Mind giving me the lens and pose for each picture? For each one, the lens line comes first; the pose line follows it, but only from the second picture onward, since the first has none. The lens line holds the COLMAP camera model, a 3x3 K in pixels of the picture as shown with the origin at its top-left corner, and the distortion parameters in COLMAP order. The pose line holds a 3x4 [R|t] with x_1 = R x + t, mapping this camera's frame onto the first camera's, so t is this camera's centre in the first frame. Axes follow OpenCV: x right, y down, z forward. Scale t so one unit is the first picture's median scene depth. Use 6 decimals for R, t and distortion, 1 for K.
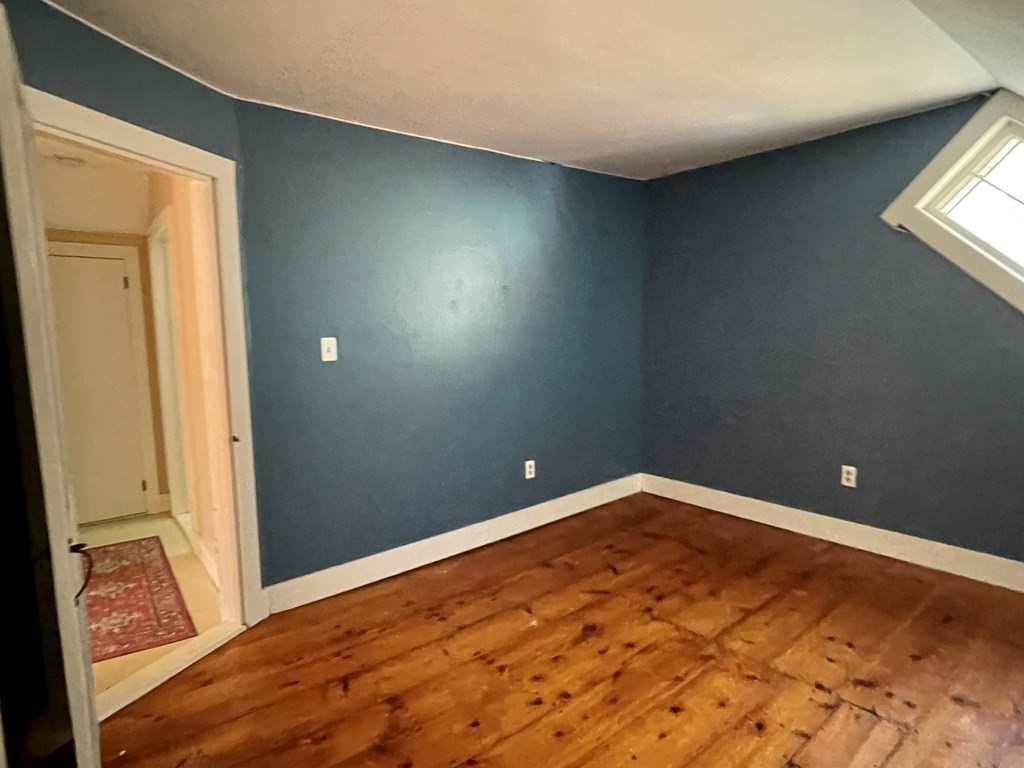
lens RADIAL K [[558.7, 0, 500.8], [0, 558.7, 384.1], [0, 0, 1]] dist [-0.006750, -0.000629]
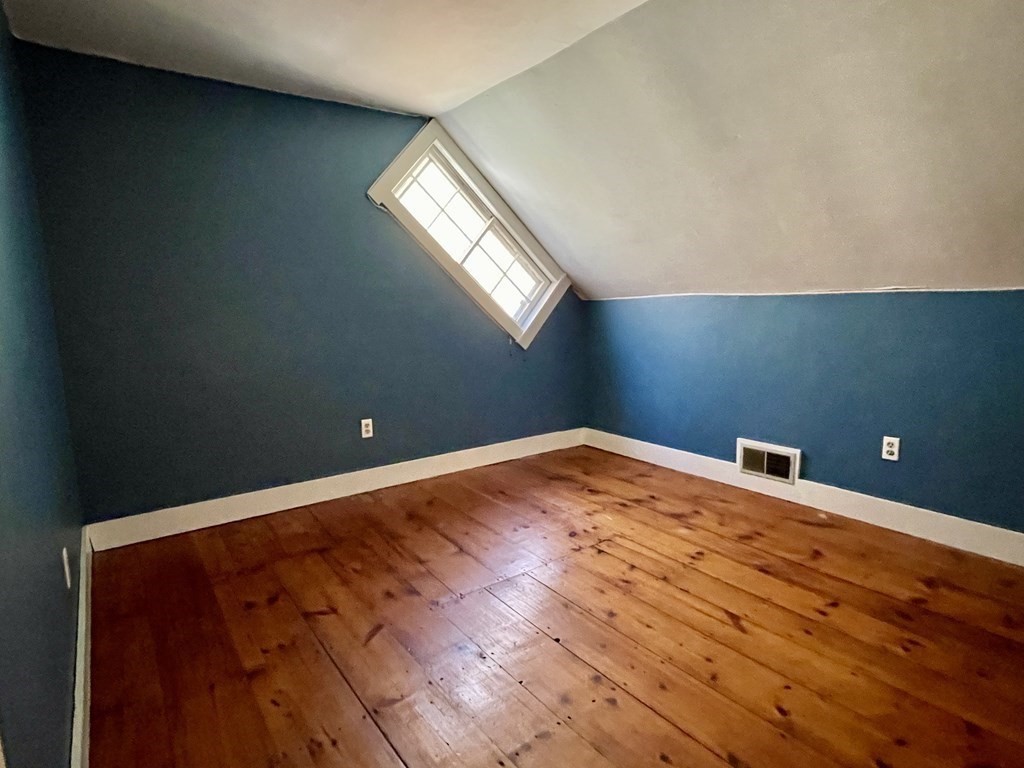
lens RADIAL K [[558.7, 0, 508.6], [0, 558.7, 389.5], [0, 0, 1]] dist [-0.006750, -0.000629]
pose [[0.055523, -0.137400, 0.988958, -0.519999], [0.125317, 0.983613, 0.129621, -0.020663], [-0.990562, 0.116737, 0.071831, 0.750514]]
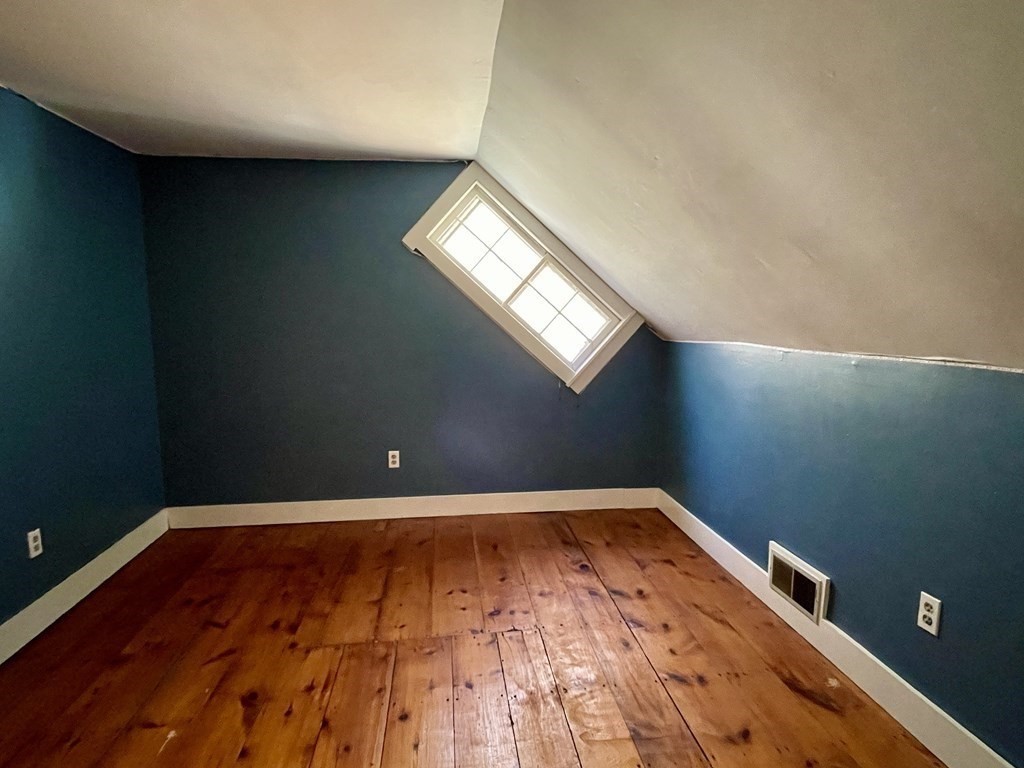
lens RADIAL K [[558.7, 0, 506.2], [0, 558.7, 387.0], [0, 0, 1]] dist [-0.006750, -0.000629]
pose [[0.535417, -0.088277, 0.839962, -0.260466], [0.086987, 0.994998, 0.049122, -0.026981], [-0.840097, 0.046765, 0.540417, 0.190955]]
